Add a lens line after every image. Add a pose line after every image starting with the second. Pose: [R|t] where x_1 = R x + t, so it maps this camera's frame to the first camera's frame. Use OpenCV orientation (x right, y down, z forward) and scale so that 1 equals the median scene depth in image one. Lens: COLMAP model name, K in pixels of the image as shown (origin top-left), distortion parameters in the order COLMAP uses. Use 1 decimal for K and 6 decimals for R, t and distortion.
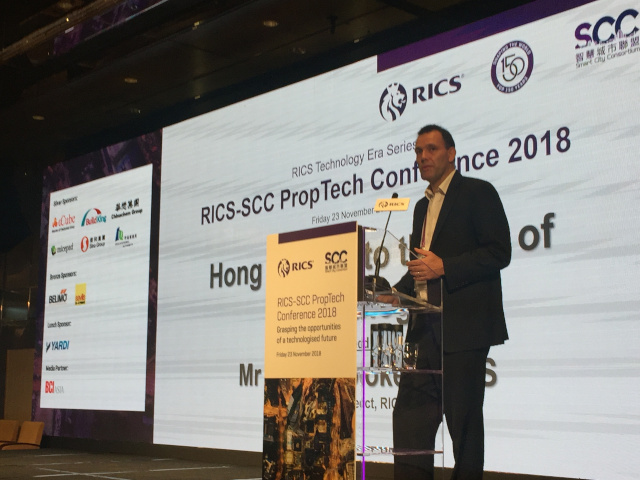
lens RADIAL K [[1004.3, 0, 341.9], [0, 1004.3, 236.4], [0, 0, 1]] dist [0.044077, 0.000000]
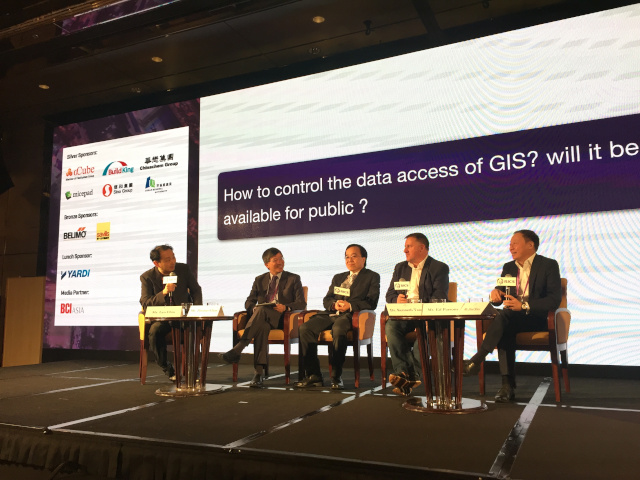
lens RADIAL K [[538.4, 0, 340.4], [0, 538.4, 245.7], [0, 0, 1]] dist [0.077329, -0.086348]
pose [[0.923426, 0.038559, 0.381835, -0.315940], [-0.048330, 0.998703, 0.016030, 0.064903], [-0.380722, -0.033257, 0.924091, 0.370886]]
